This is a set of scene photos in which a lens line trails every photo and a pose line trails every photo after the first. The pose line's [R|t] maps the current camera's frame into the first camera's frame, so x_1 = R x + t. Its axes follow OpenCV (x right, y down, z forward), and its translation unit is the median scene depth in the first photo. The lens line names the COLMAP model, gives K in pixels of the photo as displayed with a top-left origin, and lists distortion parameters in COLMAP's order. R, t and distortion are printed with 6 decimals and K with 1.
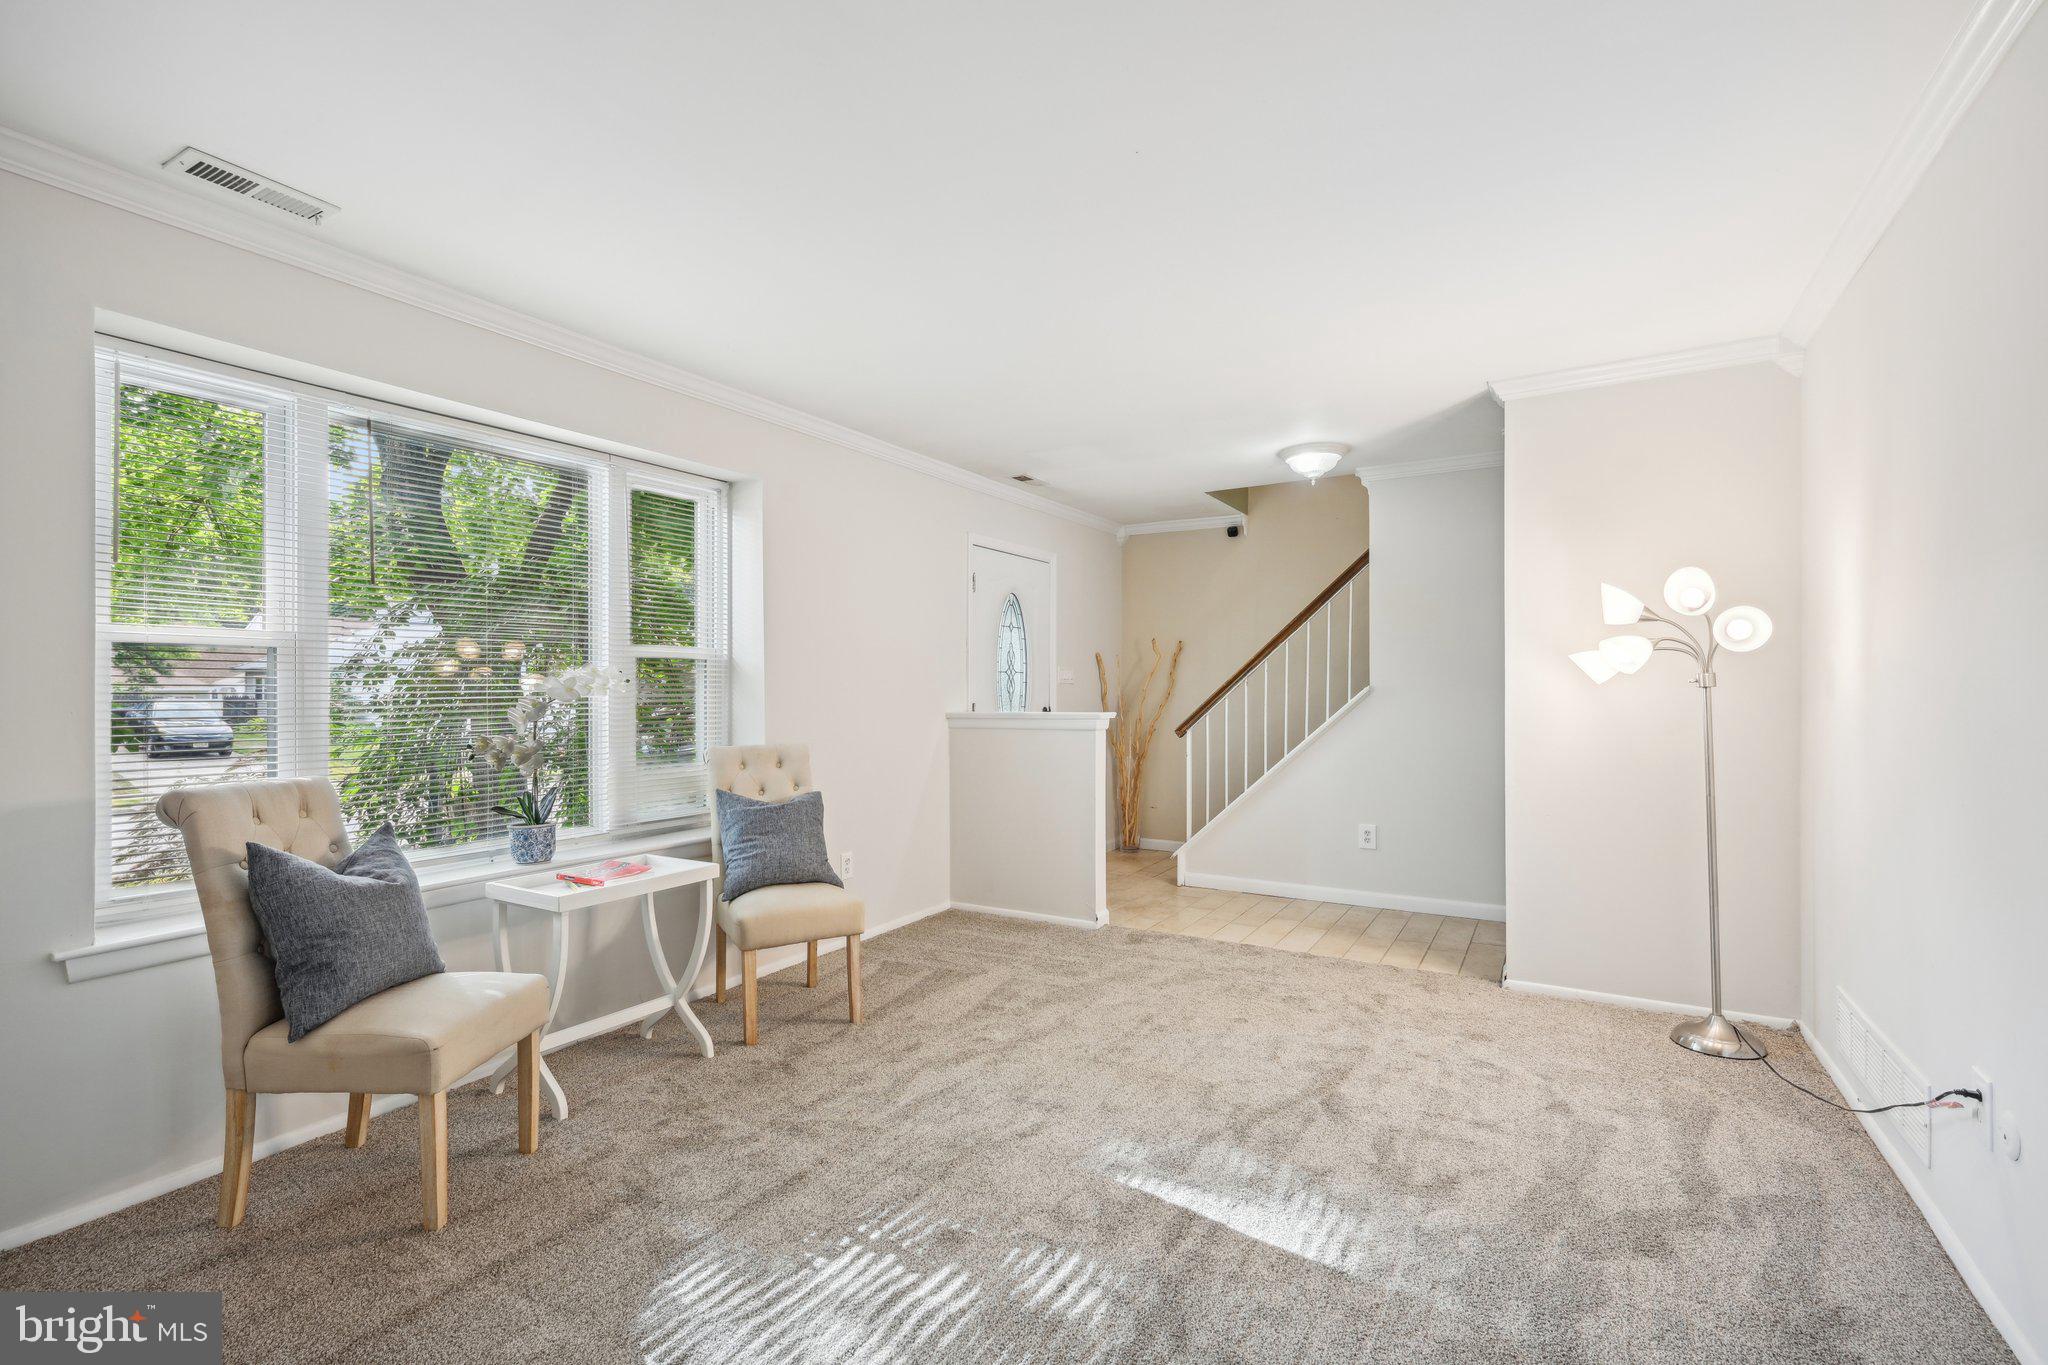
lens RADIAL K [[916.0, 0, 1016.6], [0, 916.0, 681.8], [0, 0, 1]] dist [0.000152, 0.000306]
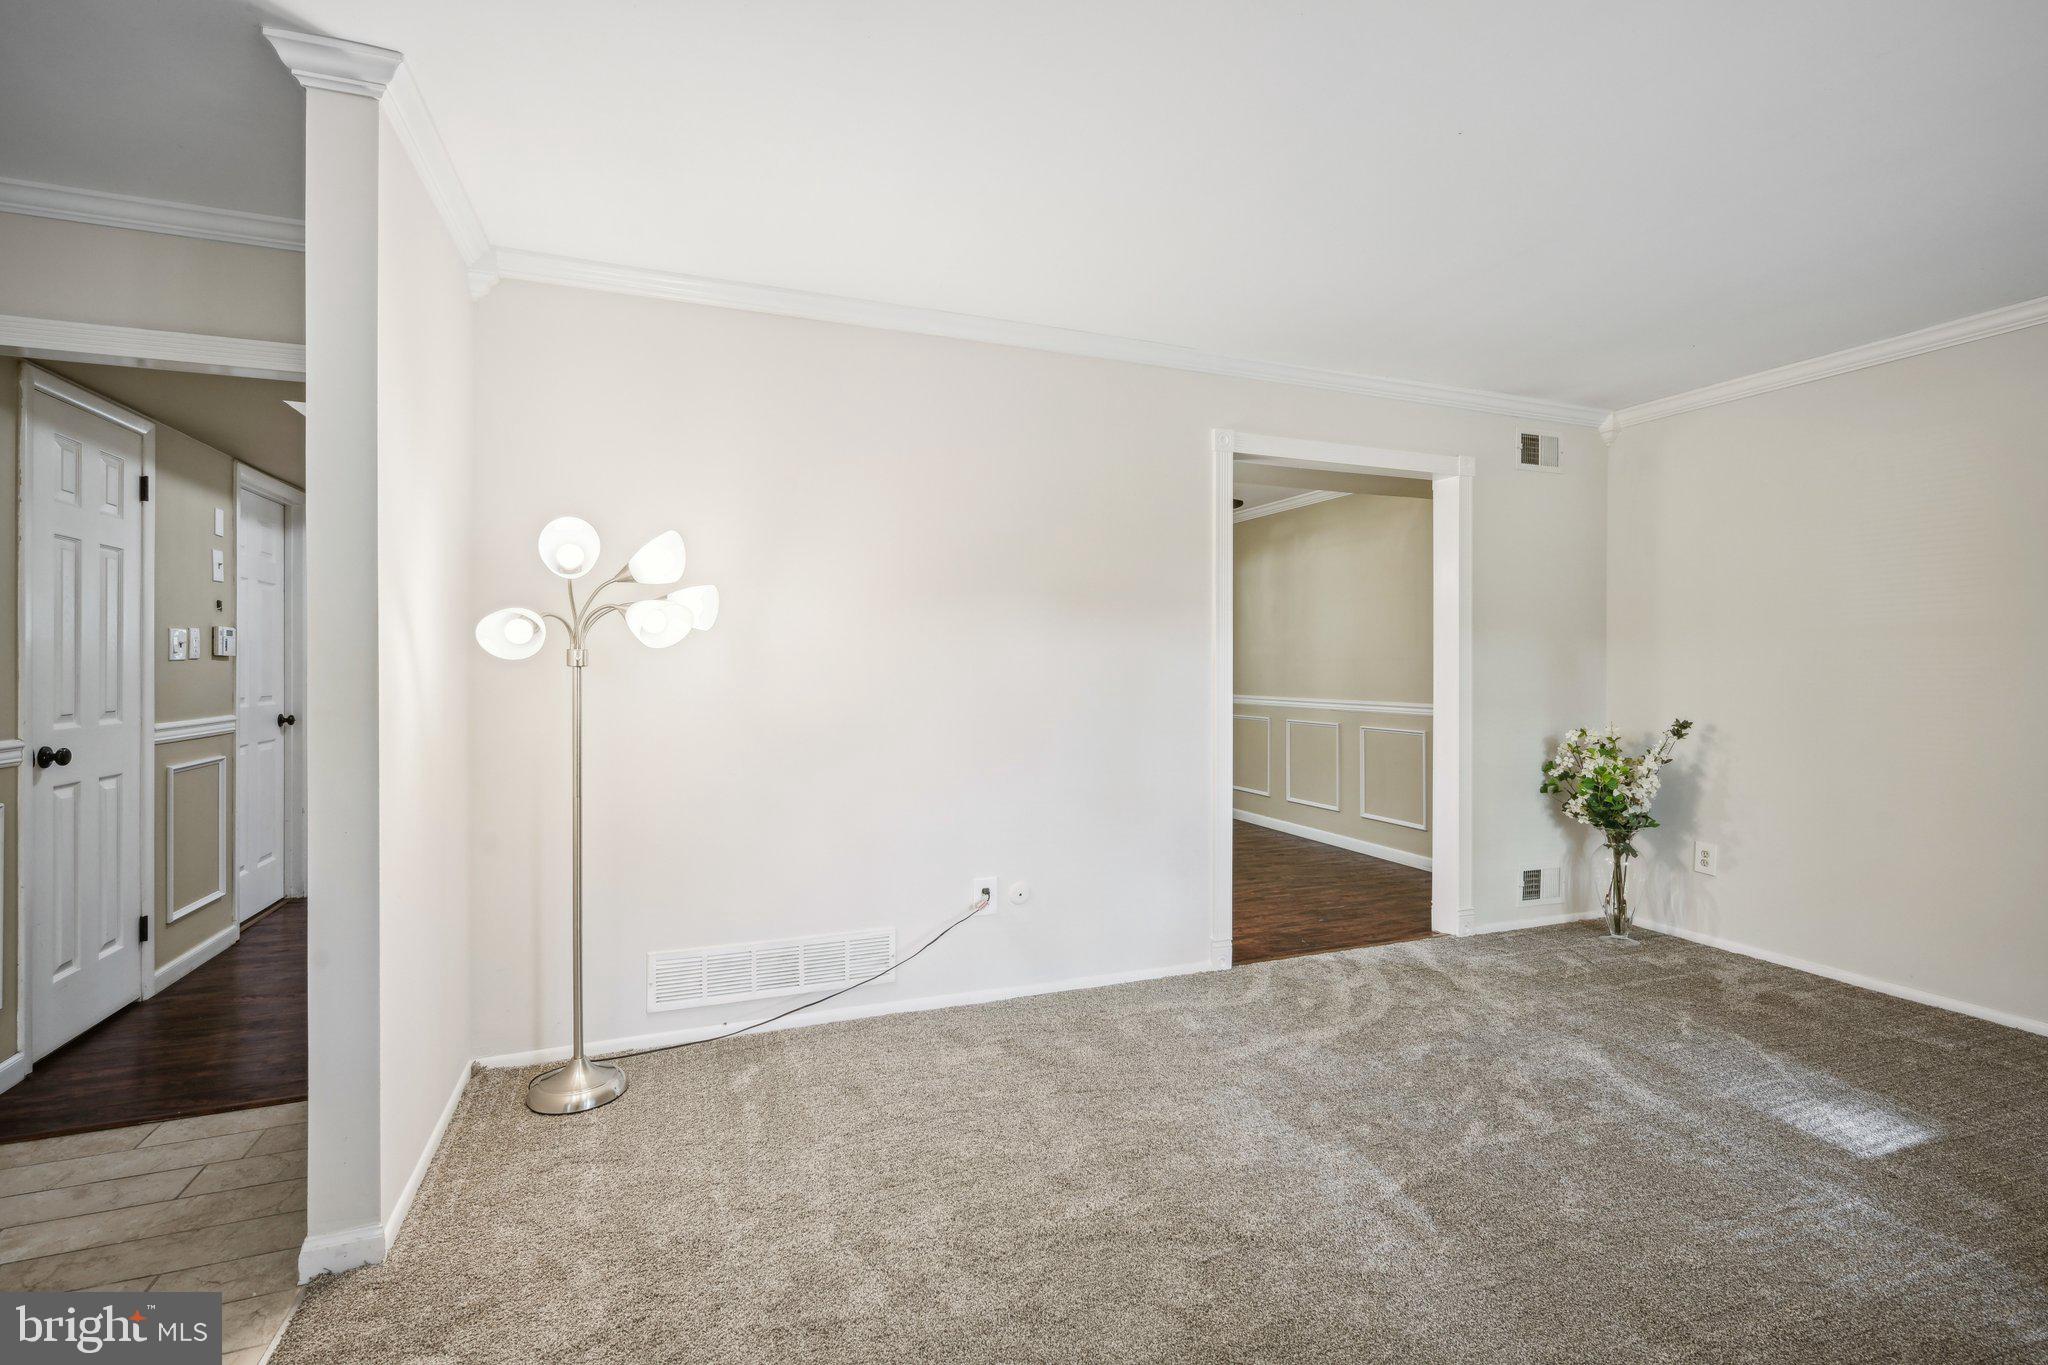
lens RADIAL K [[925.3, 0, 1029.9], [0, 925.3, 656.5], [0, 0, 1]] dist [-0.001091, -0.000114]
pose [[-0.798750, 0.009615, 0.601586, -0.067044], [0.000185, 0.999876, -0.015735, 0.008554], [-0.601663, -0.012457, -0.798653, 1.386505]]
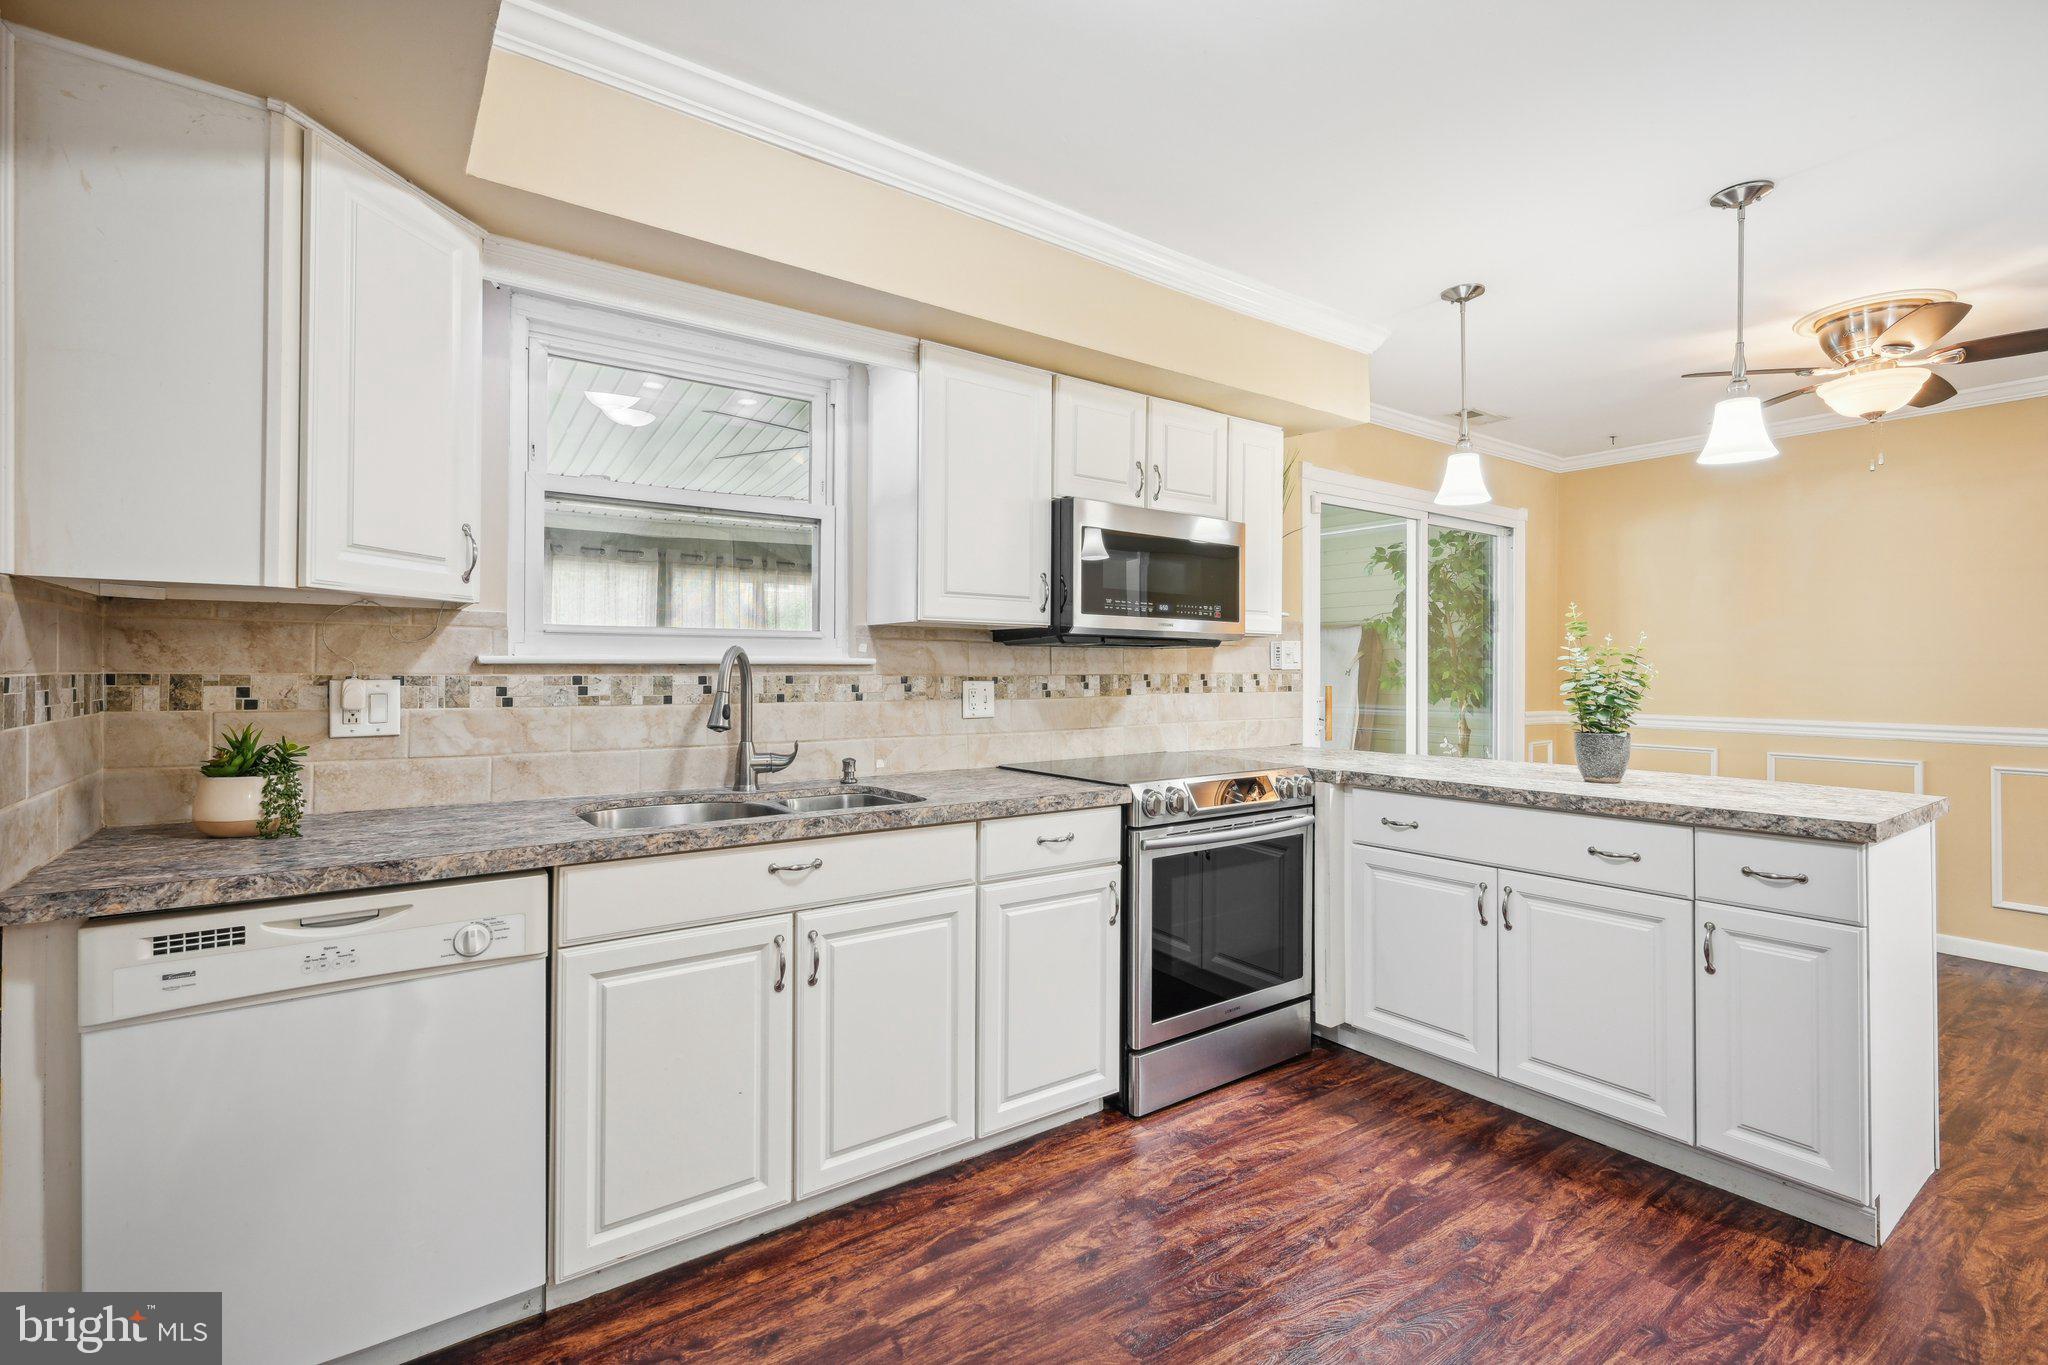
lens RADIAL K [[920.6, 0, 1027.9], [0, 920.6, 662.2], [0, 0, 1]] dist [0.000982, 0.000734]
pose [[-0.921866, 0.002118, 0.387503, 1.269335], [-0.002121, 0.999943, -0.010511, -0.000396], [-0.387503, -0.010512, -0.921808, 1.080684]]
